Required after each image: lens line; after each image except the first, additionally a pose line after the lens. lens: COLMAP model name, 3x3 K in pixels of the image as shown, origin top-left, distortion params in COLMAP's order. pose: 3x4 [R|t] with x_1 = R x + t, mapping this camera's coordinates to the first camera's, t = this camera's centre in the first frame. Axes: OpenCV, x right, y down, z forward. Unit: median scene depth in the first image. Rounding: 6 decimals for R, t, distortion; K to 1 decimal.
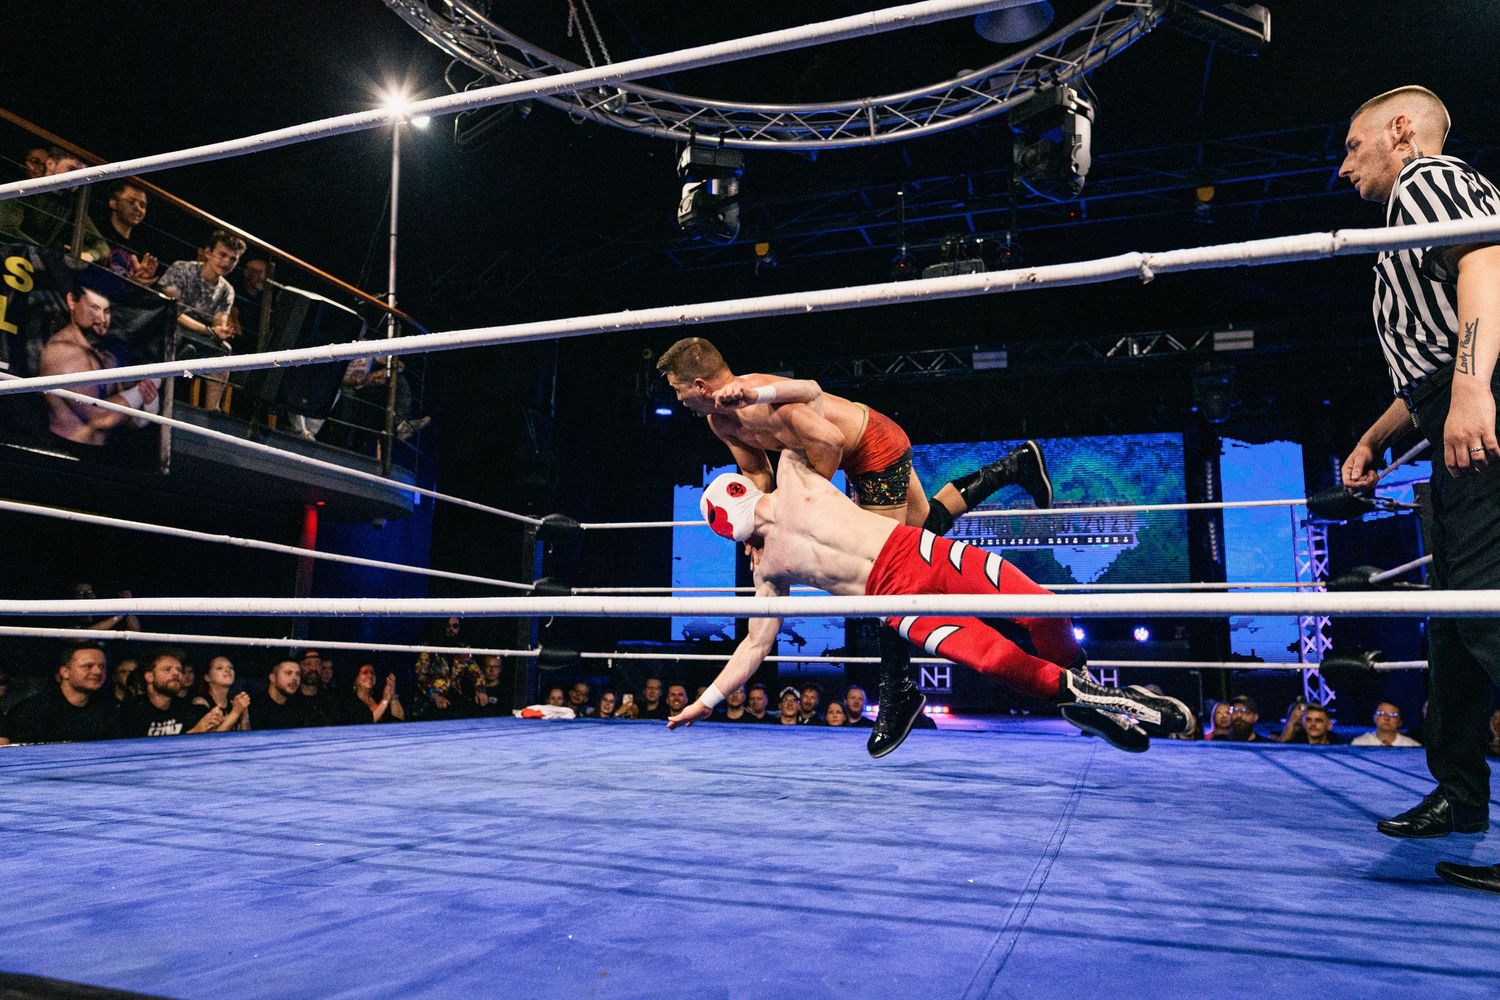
lens RADIAL K [[1050.7, 0, 751.0], [0, 1050.7, 497.2], [0, 0, 1]] dist [0.002271, 0.000960]
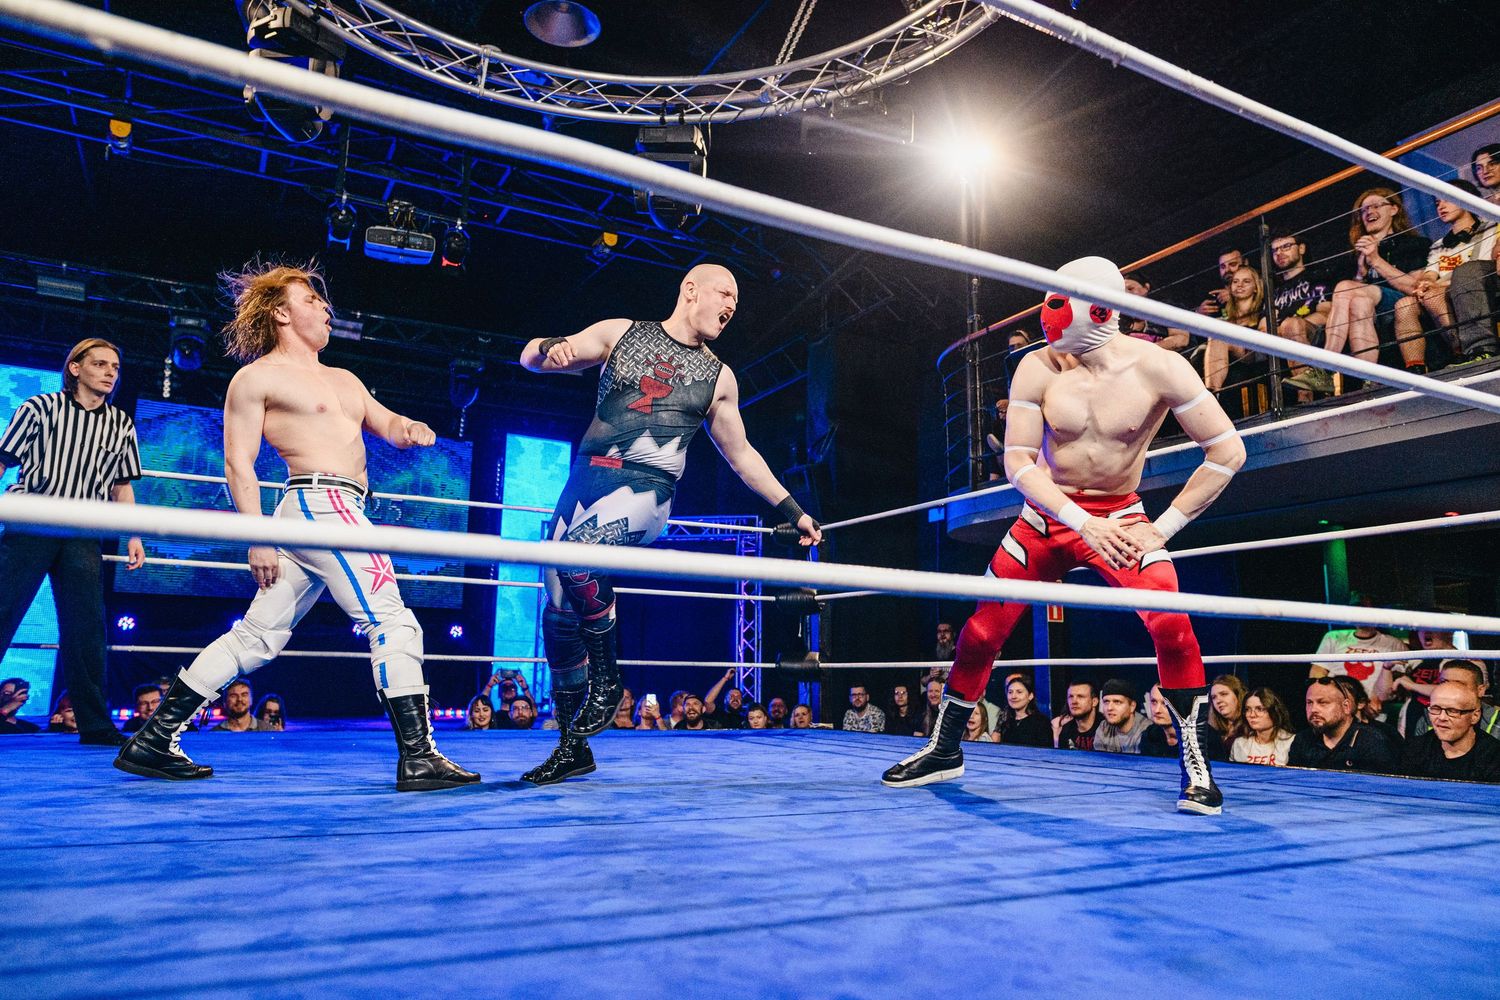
lens RADIAL K [[1046.5, 0, 751.3], [0, 1046.5, 496.6], [0, 0, 1]] dist [0.001169, 0.003903]
pose [[0.659253, 0.119373, 0.742385, -0.355804], [-0.121407, 0.991262, -0.051580, 0.028074], [-0.742055, -0.056126, 0.667985, 0.188047]]
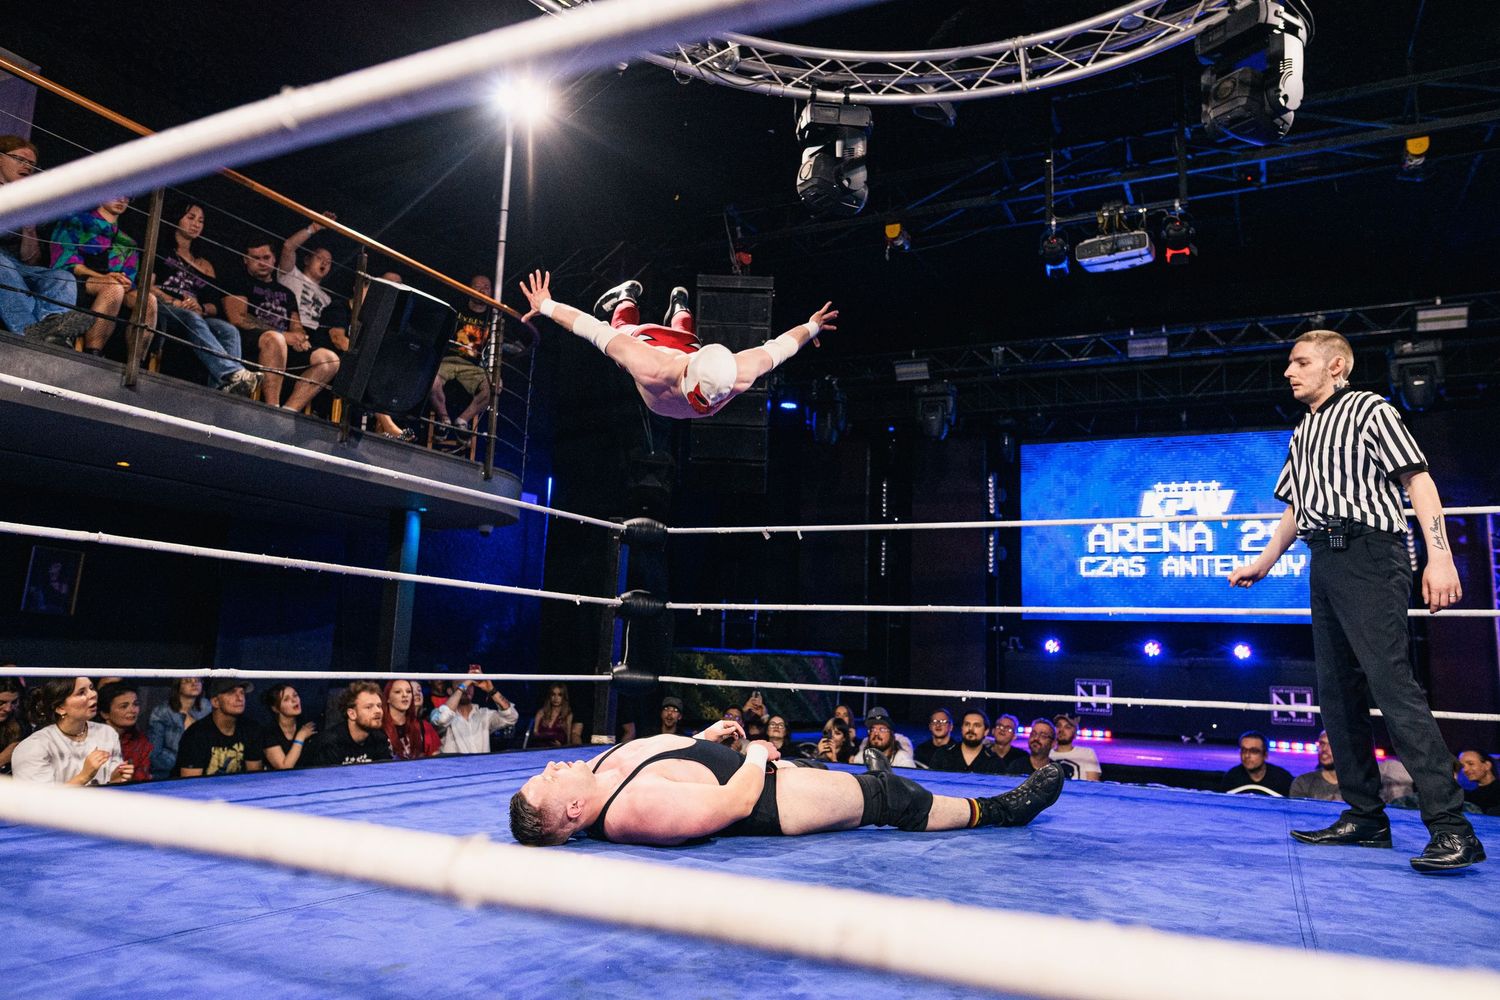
lens RADIAL K [[1039.2, 0, 751.1], [0, 1039.2, 493.3], [0, 0, 1]] dist [-0.000896, 0.003408]
pose [[0.992418, -0.002118, -0.122891, -0.001273], [0.001833, 0.999995, -0.002428, -0.007439], [0.122895, 0.002184, 0.992417, 0.131719]]
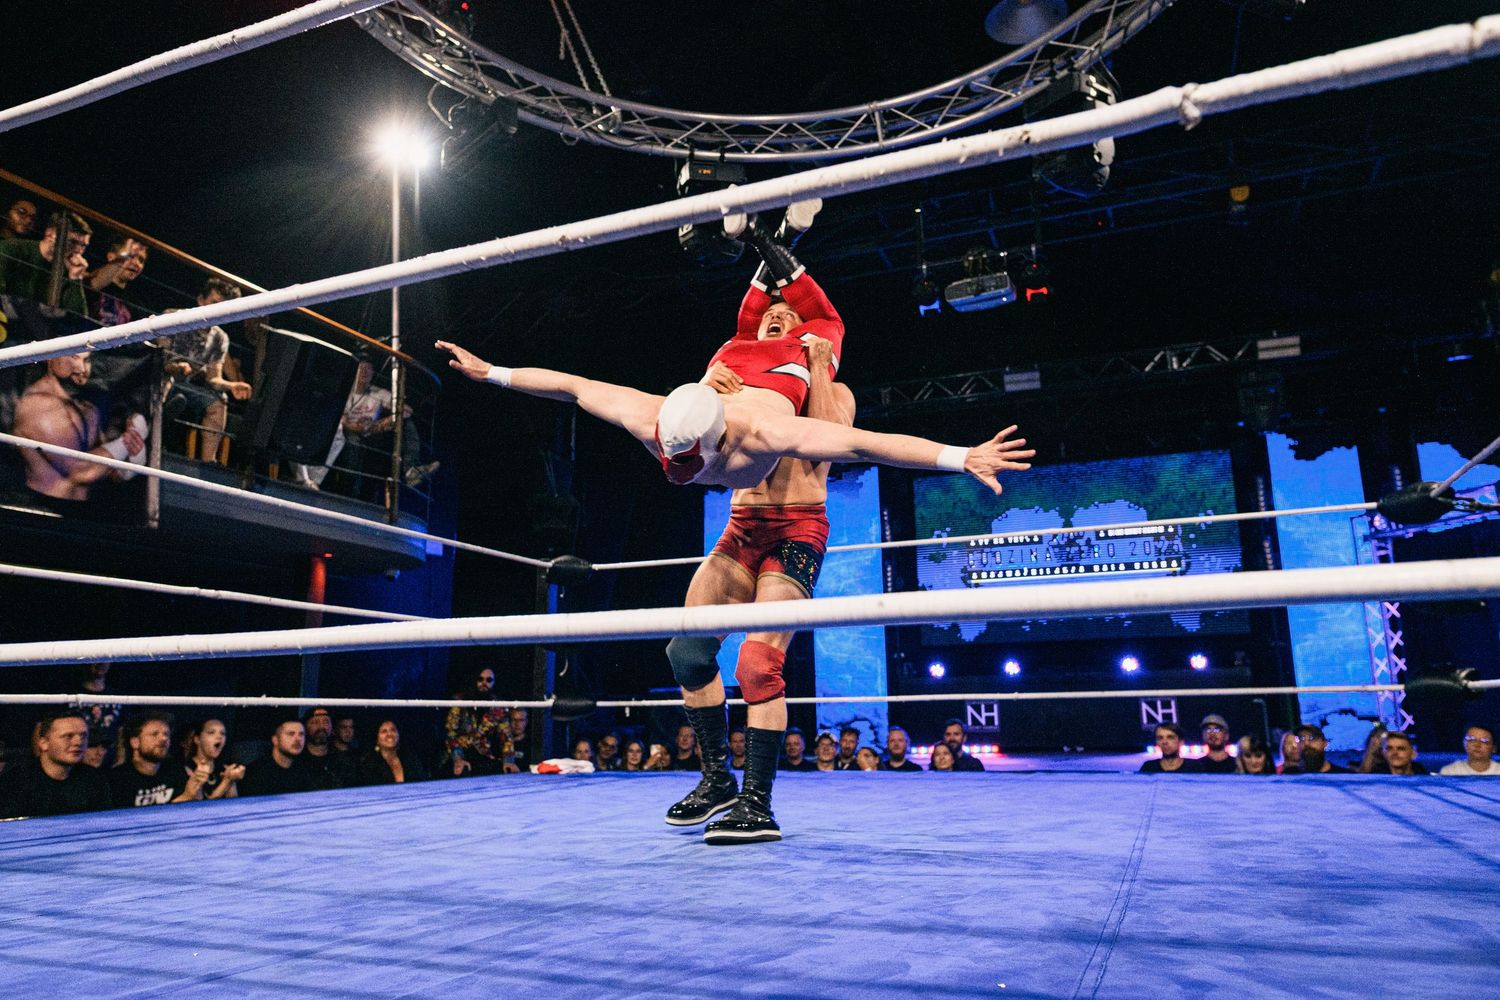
lens RADIAL K [[1046.5, 0, 751.3], [0, 1046.5, 496.6], [0, 0, 1]] dist [0.001169, 0.003903]
pose [[0.998349, -0.042338, -0.038815, 0.021915], [0.040627, 0.998211, -0.043863, 0.012076], [0.040603, 0.042214, 0.998283, 0.065466]]
